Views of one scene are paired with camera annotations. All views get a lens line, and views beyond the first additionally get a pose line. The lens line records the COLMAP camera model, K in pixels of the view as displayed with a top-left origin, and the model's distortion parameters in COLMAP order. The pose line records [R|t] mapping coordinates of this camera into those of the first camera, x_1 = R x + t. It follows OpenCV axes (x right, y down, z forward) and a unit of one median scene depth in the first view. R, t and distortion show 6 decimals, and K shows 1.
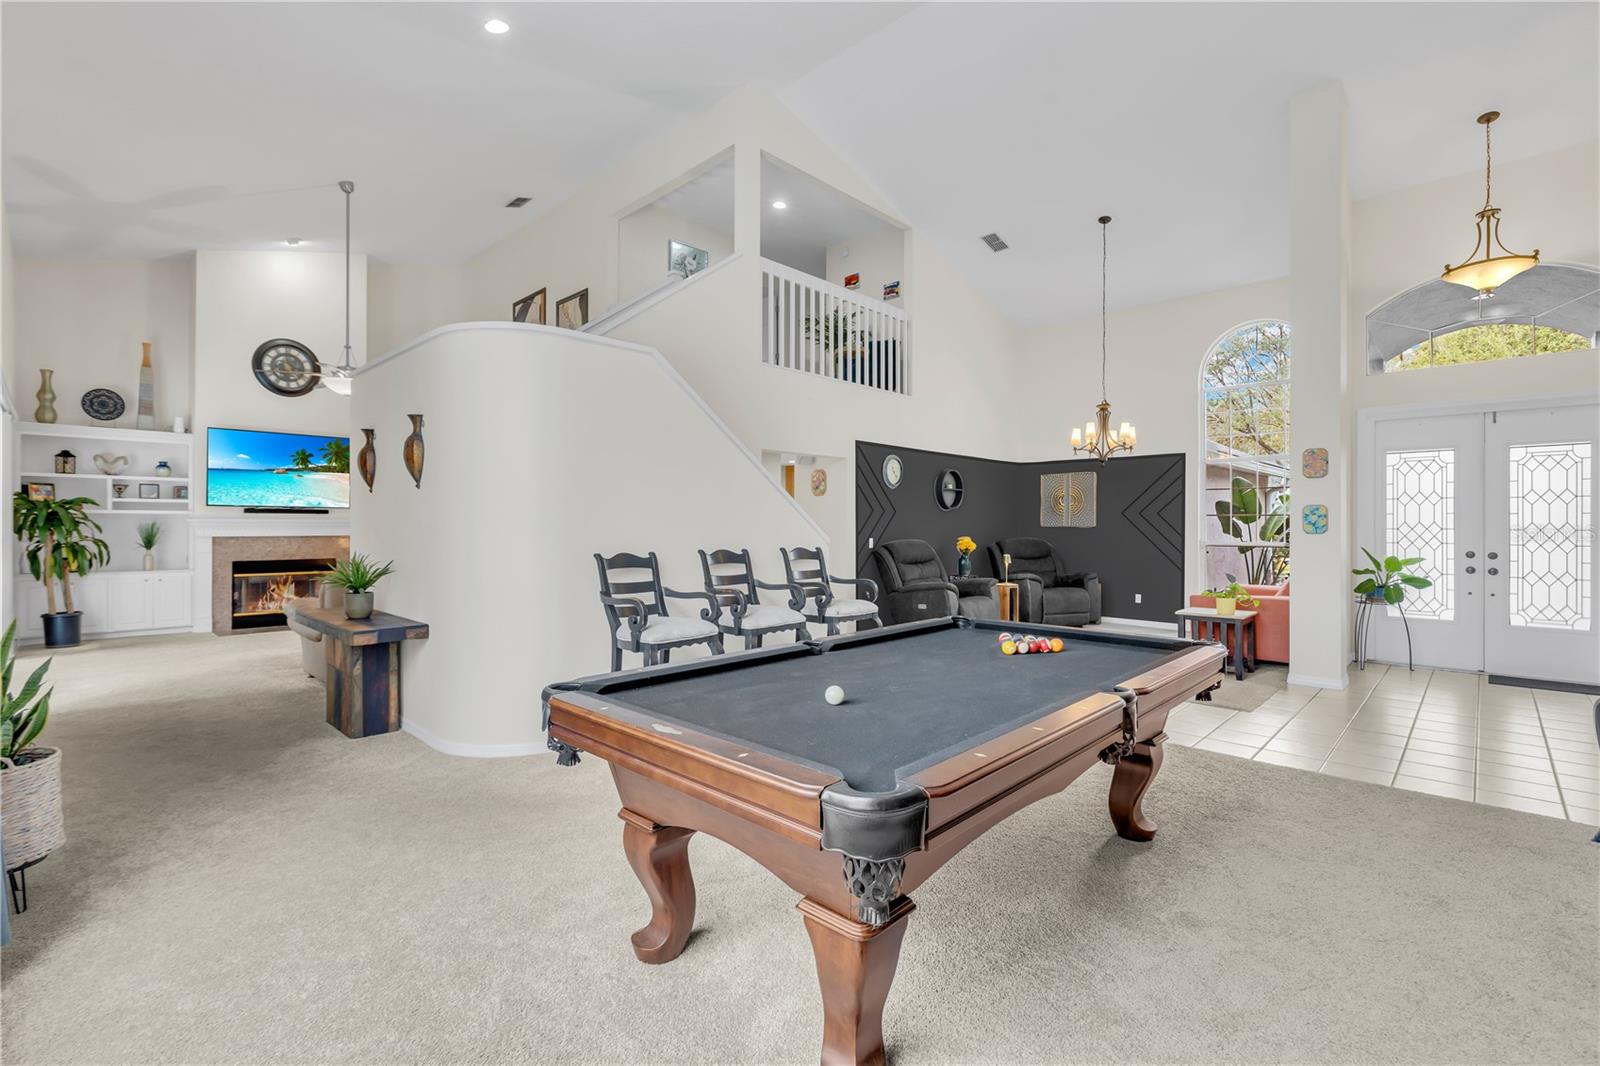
lens RADIAL K [[714.8, 0, 806.0], [0, 714.8, 523.5], [0, 0, 1]] dist [0.002758, -0.002252]
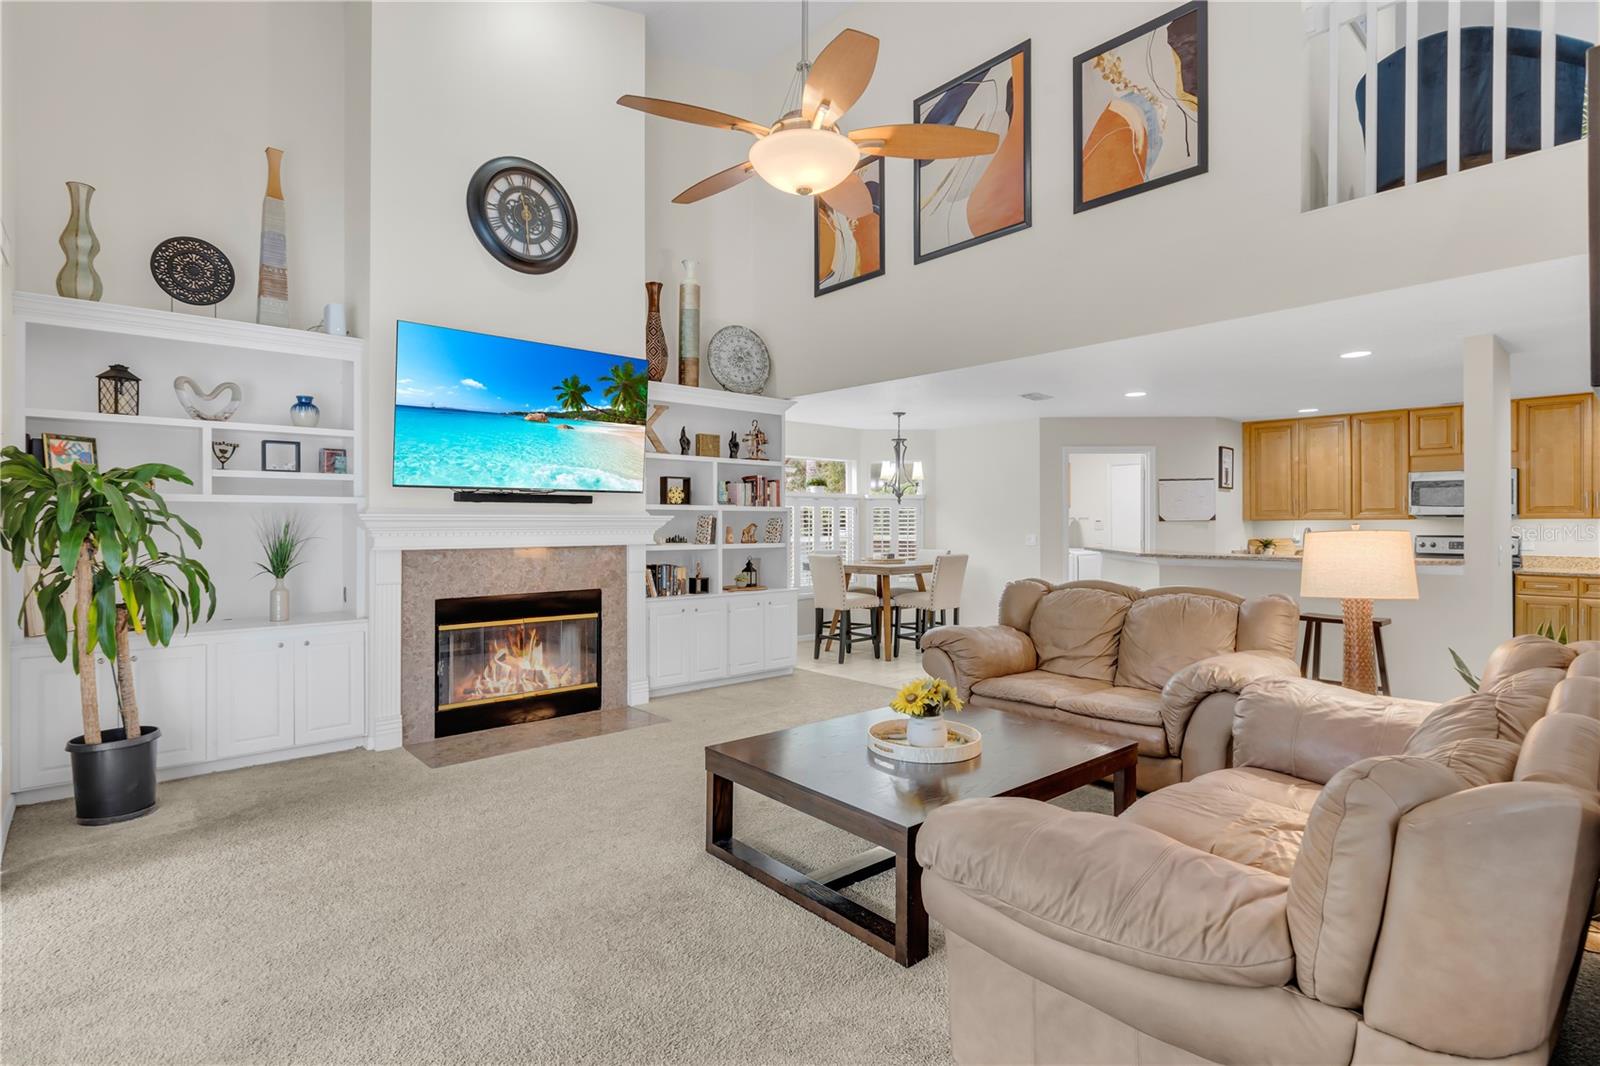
lens RADIAL K [[772.4, 0, 797.1], [0, 772.4, 520.0], [0, 0, 1]] dist [0.009179, -0.004888]
pose [[0.997218, 0.001692, -0.074518, -0.537893], [-0.001464, 0.999994, 0.003121, -0.004357], [0.074523, -0.003004, 0.997215, 0.510382]]
